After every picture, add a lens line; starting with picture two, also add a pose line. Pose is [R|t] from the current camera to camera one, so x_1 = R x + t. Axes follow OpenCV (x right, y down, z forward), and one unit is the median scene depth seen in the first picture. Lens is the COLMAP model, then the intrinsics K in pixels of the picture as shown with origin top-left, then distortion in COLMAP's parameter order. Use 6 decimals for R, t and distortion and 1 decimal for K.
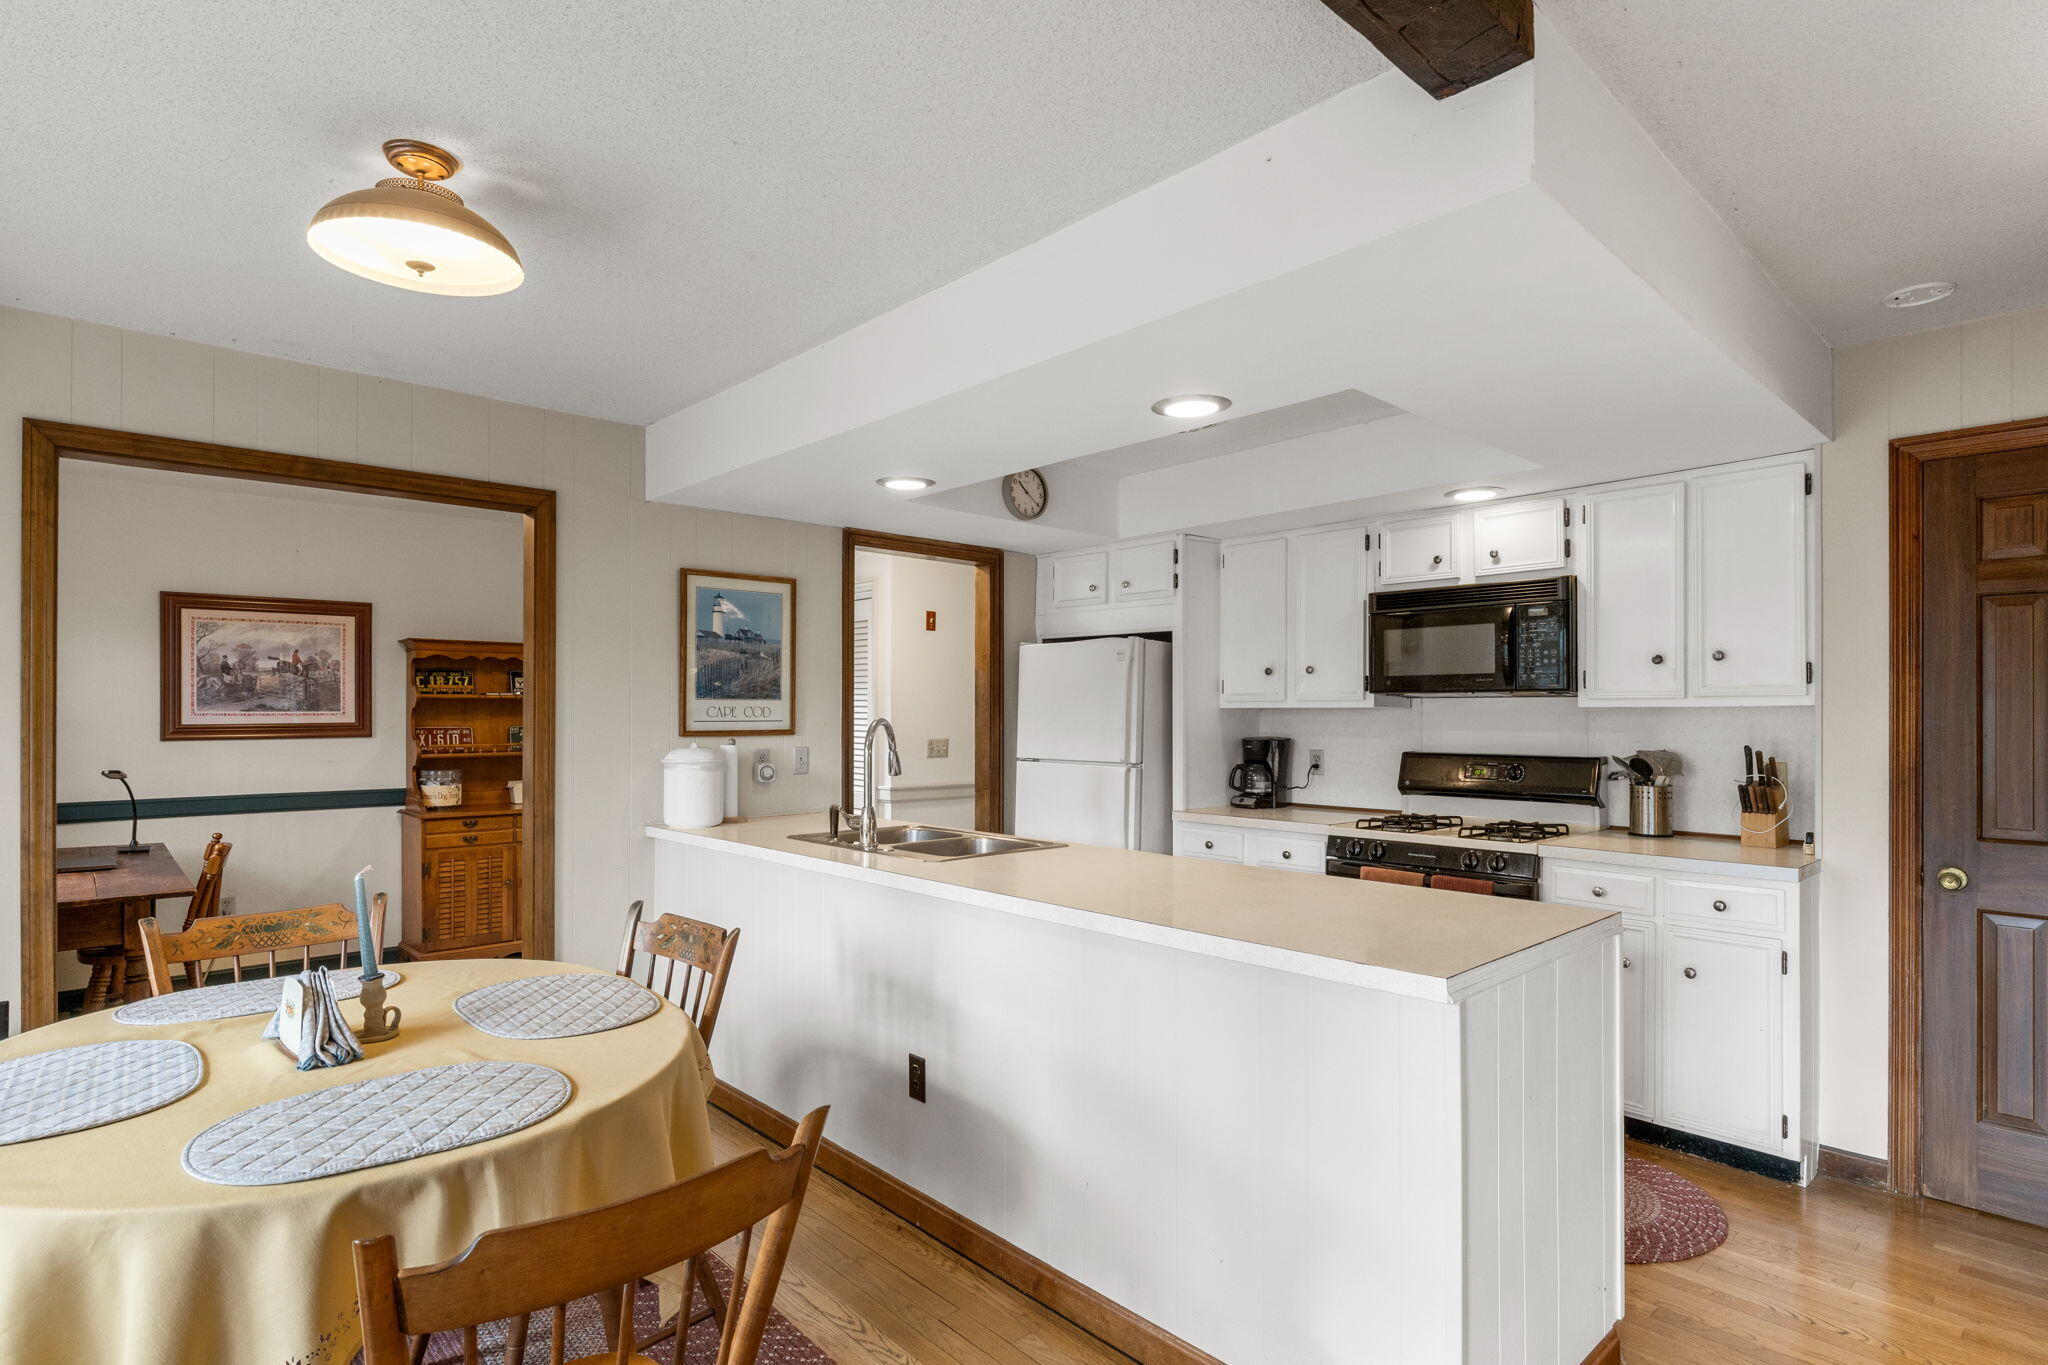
lens RADIAL K [[1024.0, 0, 1034.0], [0, 1024.0, 712.3], [0, 0, 1]] dist [0.001087, -0.000290]
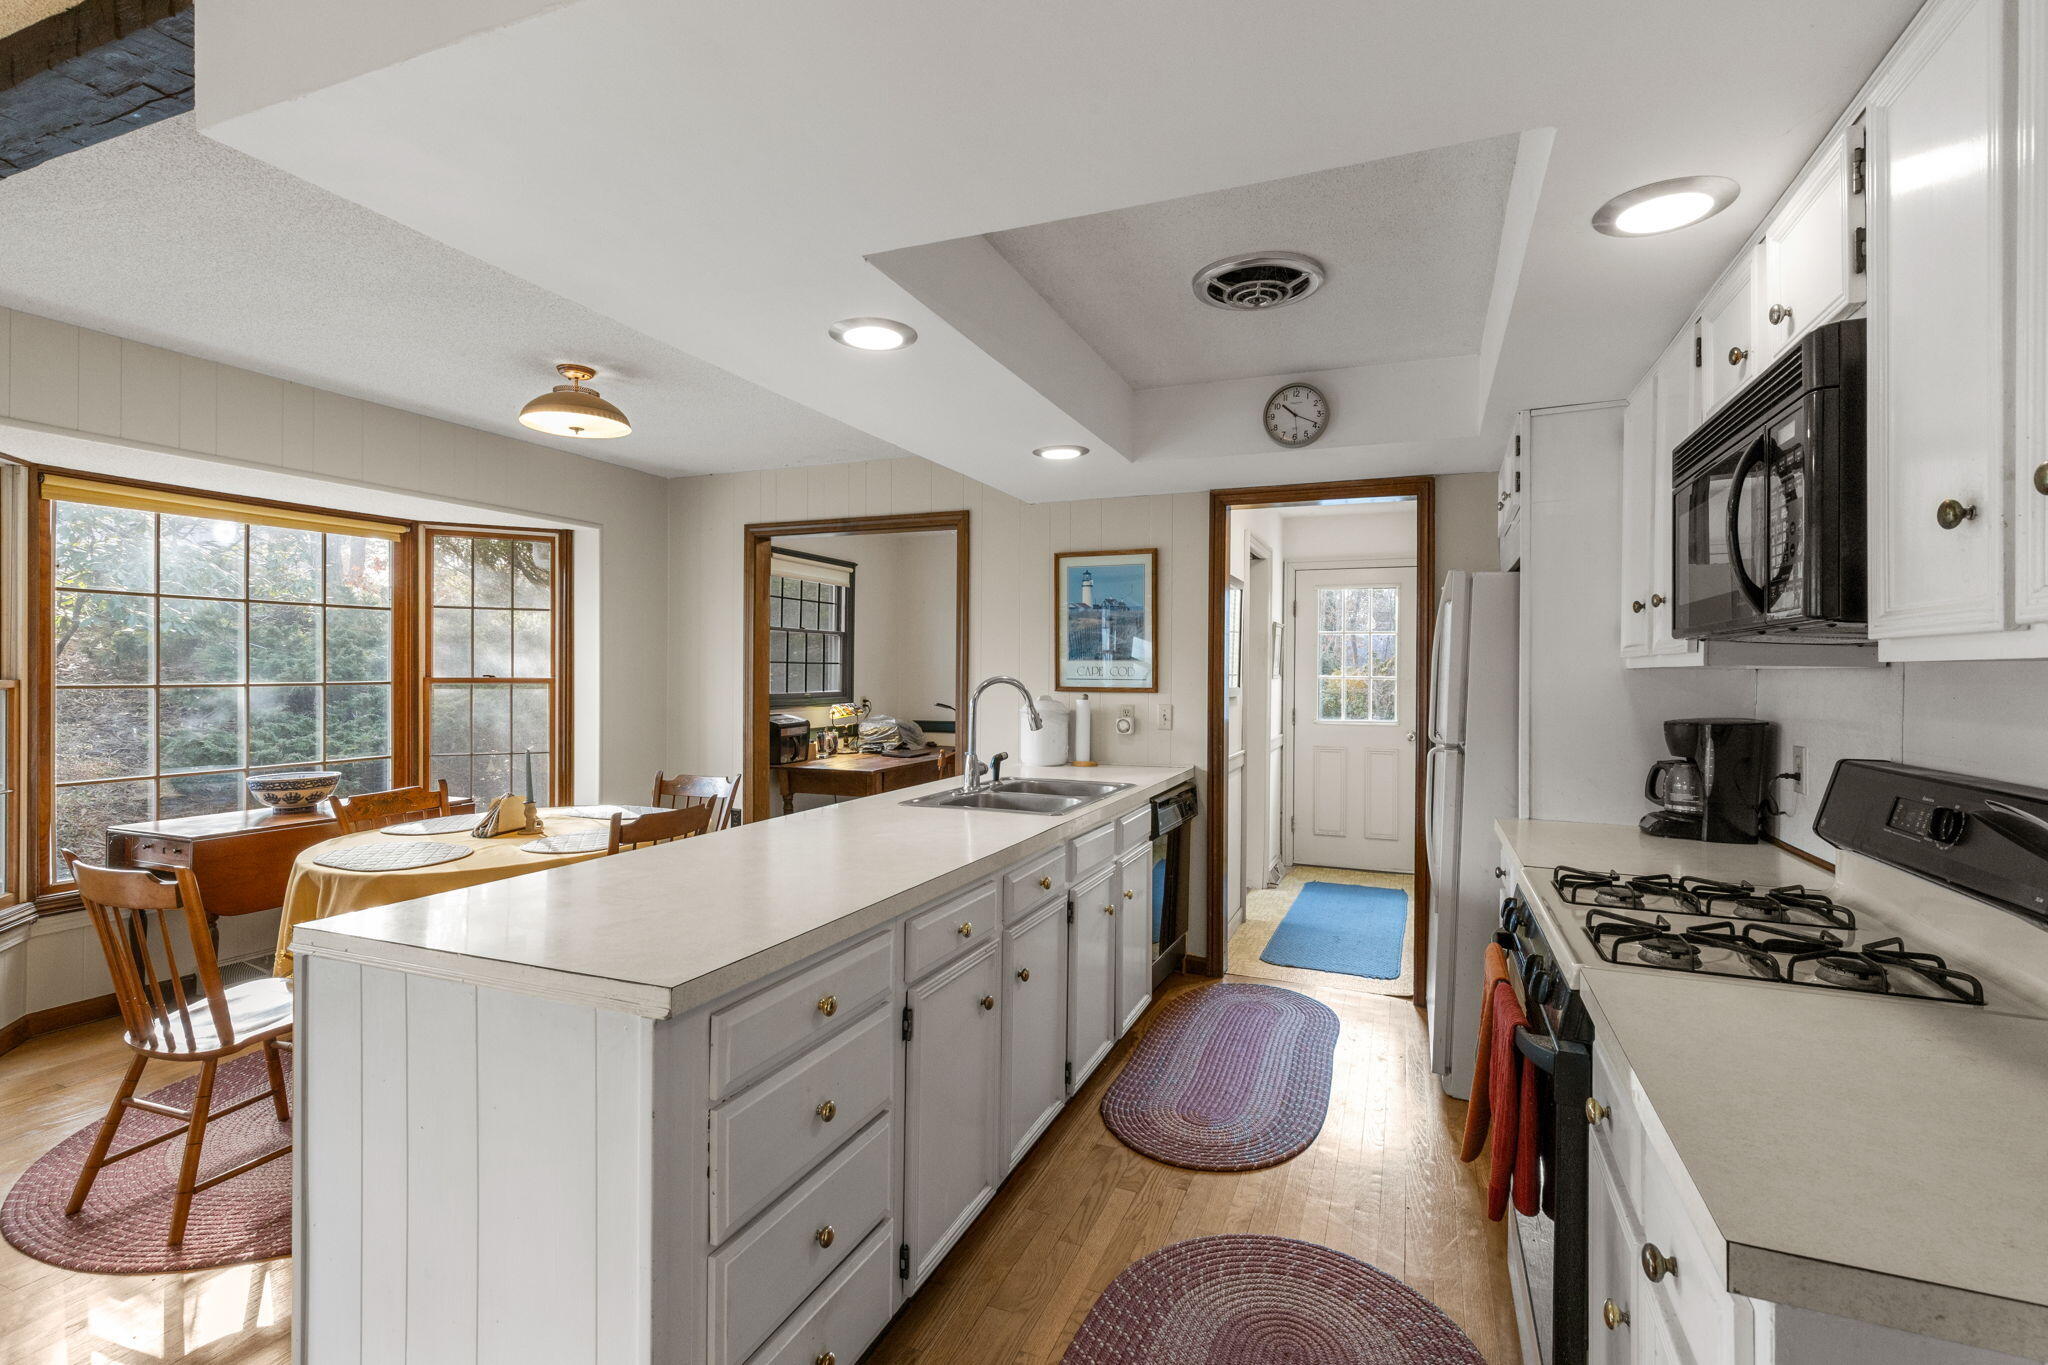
lens RADIAL K [[898.5, 0, 1024.0], [0, 898.5, 682.5], [0, 0, 1]] dist [0.000190, -0.000010]
pose [[0.436502, 0.015007, -0.899578, 0.744802], [-0.007635, 0.999887, 0.012976, -0.000404], [0.899671, 0.001204, 0.436567, 0.616292]]
